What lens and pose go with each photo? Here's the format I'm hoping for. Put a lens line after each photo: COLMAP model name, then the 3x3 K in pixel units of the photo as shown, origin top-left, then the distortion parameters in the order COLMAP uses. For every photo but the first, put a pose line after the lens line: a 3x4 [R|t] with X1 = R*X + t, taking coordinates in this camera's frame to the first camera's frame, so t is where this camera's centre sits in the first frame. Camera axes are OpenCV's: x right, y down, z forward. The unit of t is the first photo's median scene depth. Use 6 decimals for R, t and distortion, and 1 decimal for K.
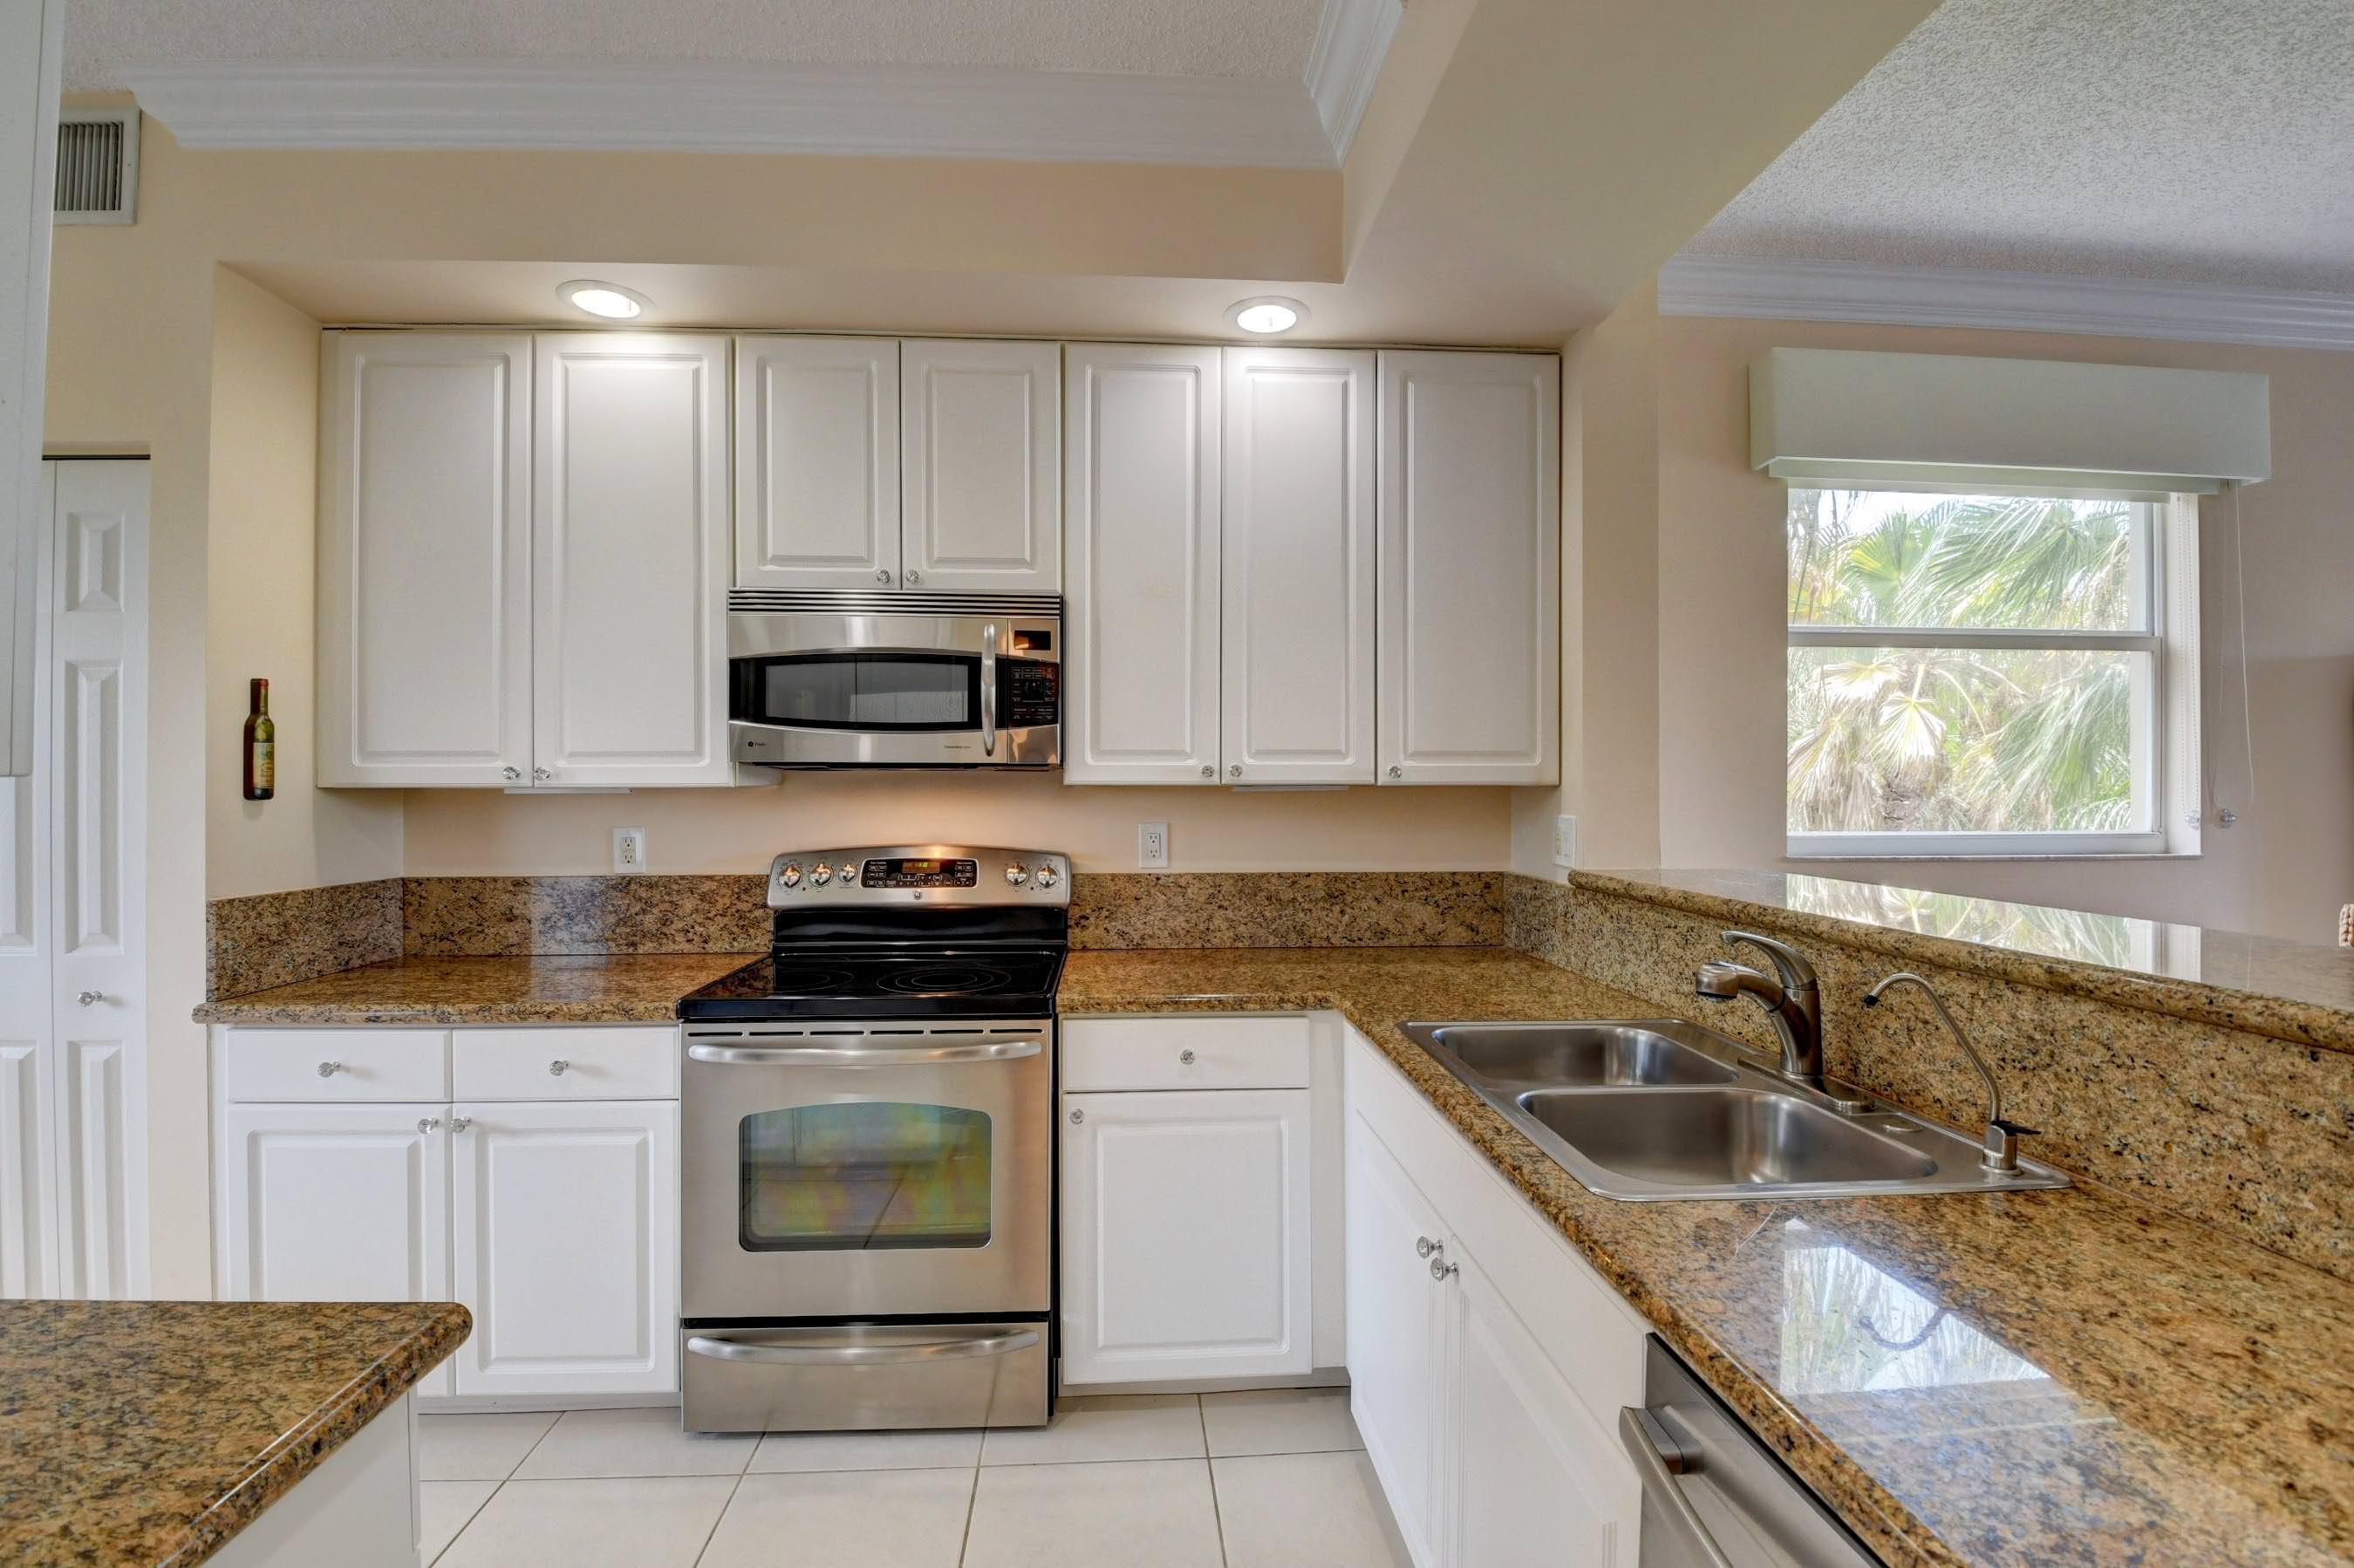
lens RADIAL K [[1058.3, 0, 1177.0], [0, 1058.3, 784.0], [0, 0, 1]] dist [-0.002332, -0.000744]
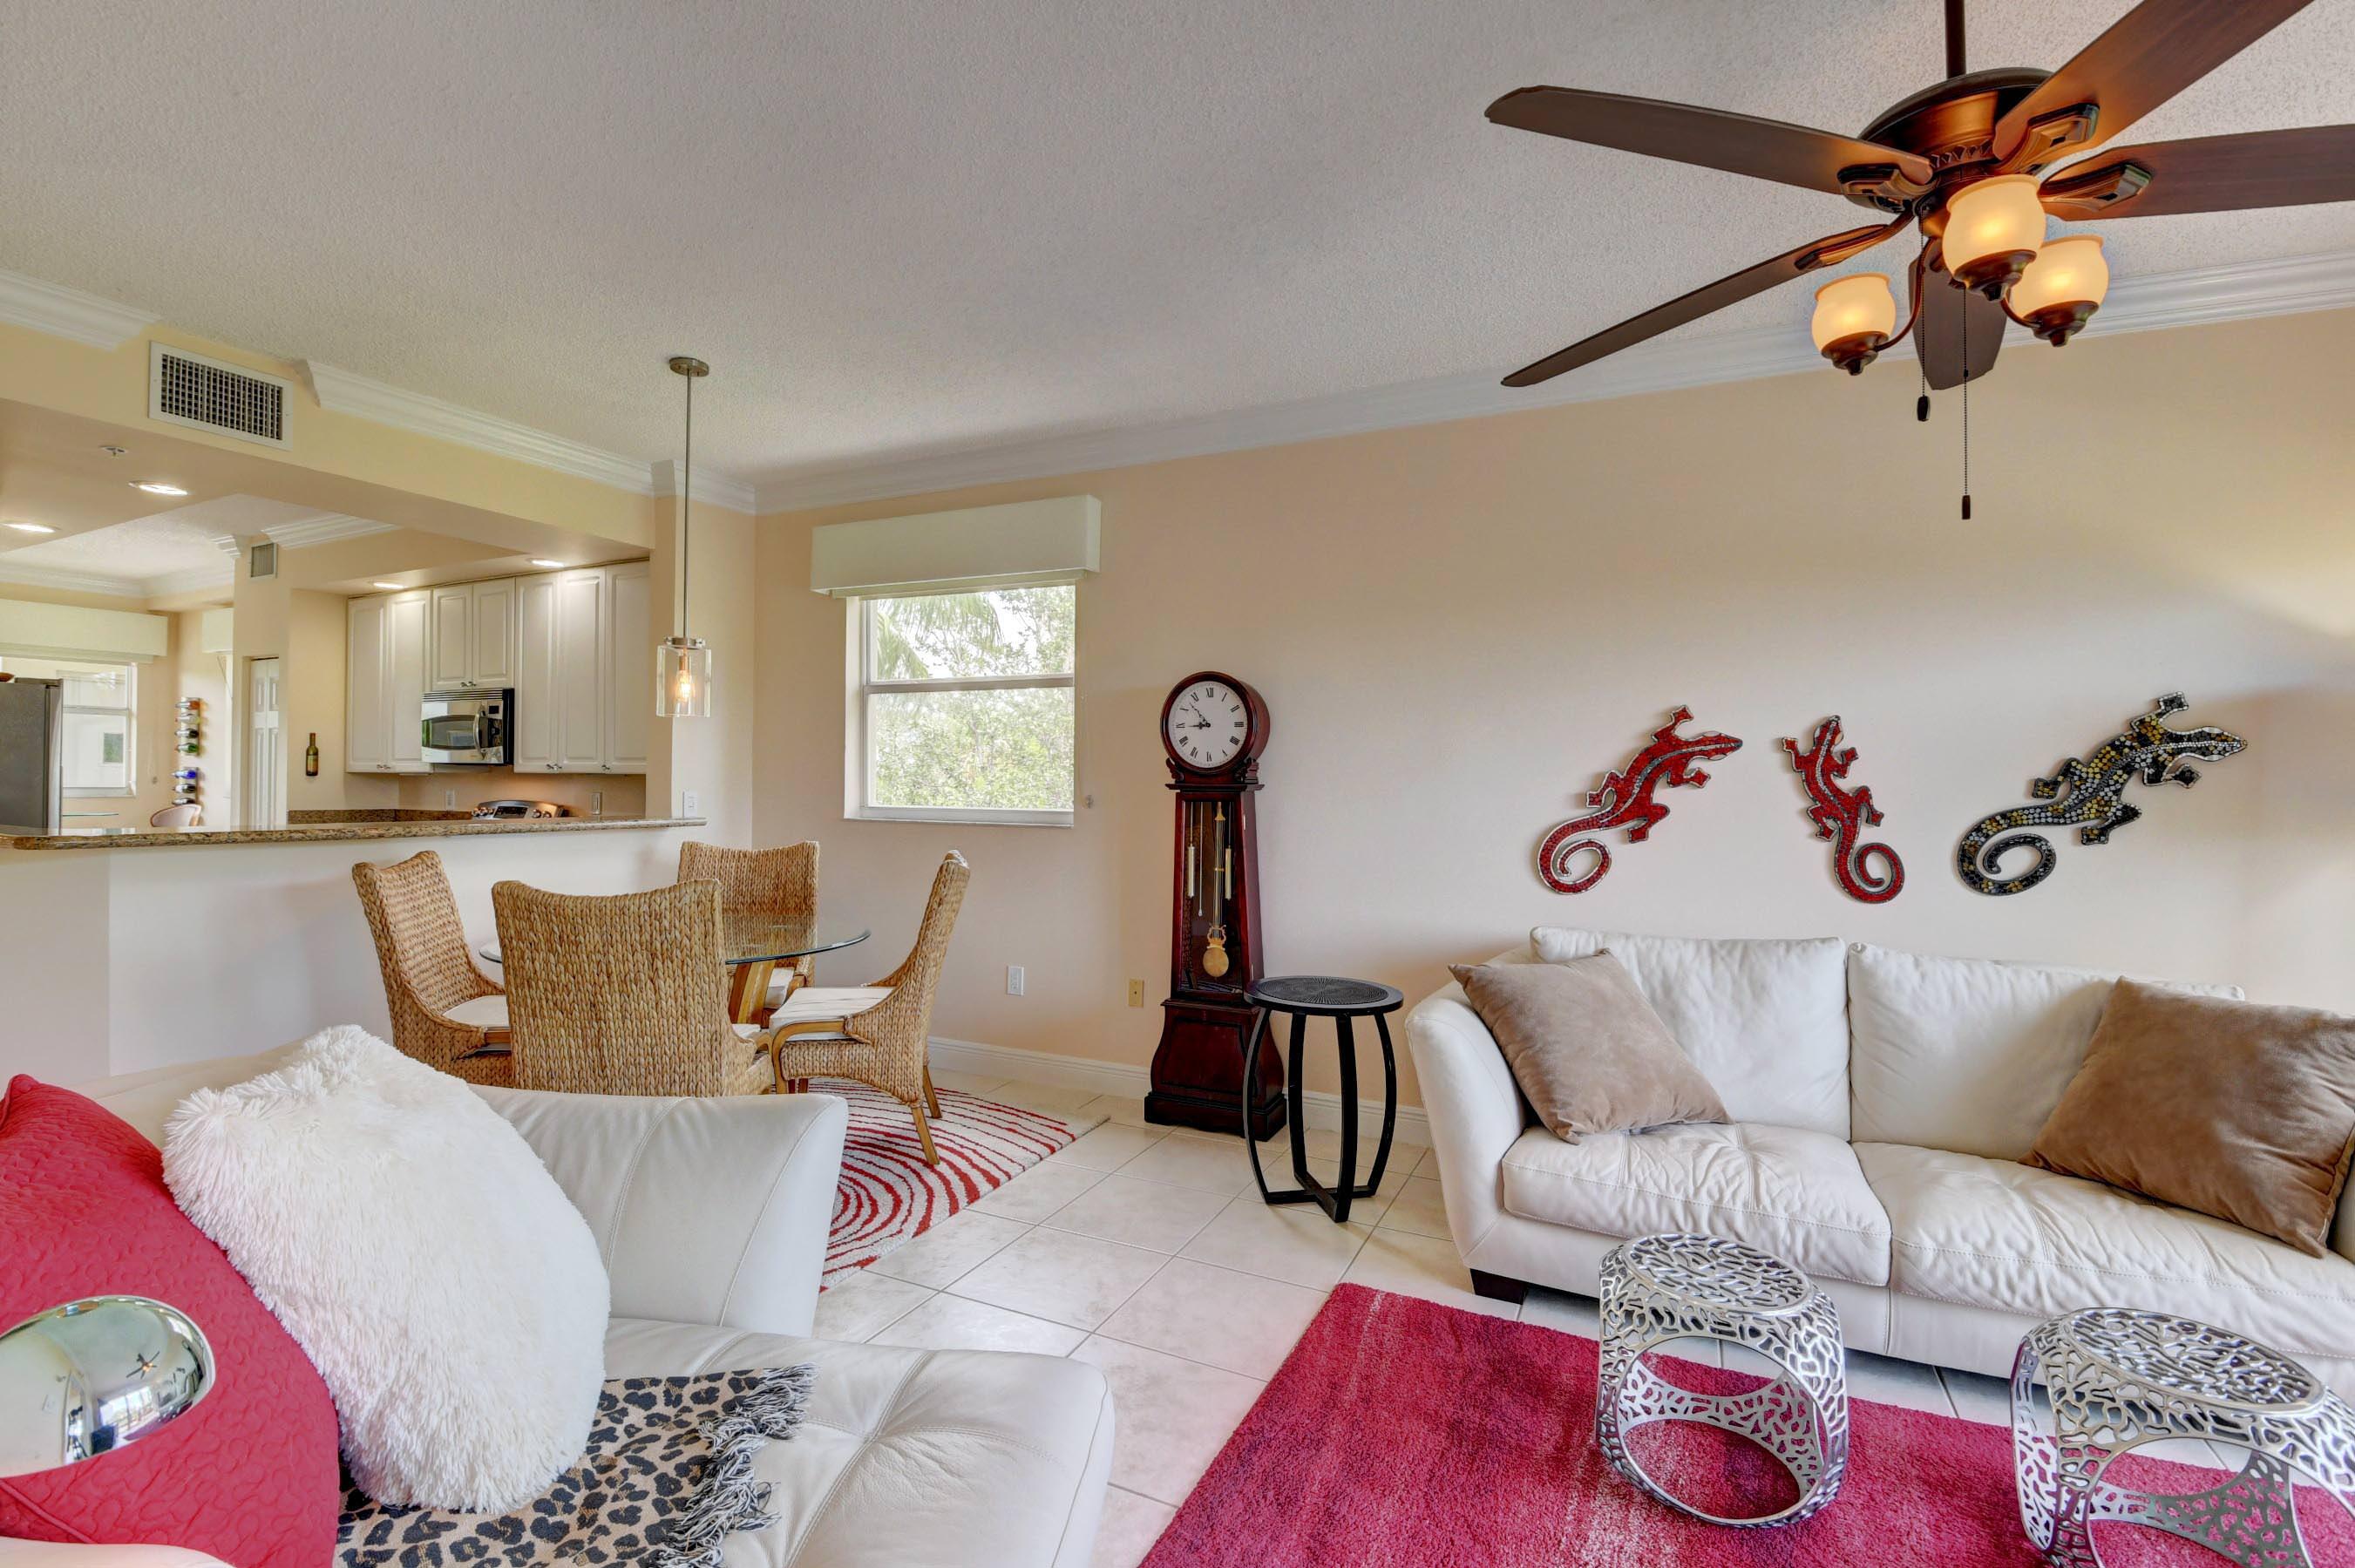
lens RADIAL K [[1040.3, 0, 1174.0], [0, 1040.3, 779.8], [0, 0, 1]] dist [0.000828, -0.017991]
pose [[0.872257, 0.008786, -0.488969, 2.162184], [-0.011541, 0.999930, -0.002619, 0.005922], [0.488912, 0.007927, 0.872297, -0.239596]]
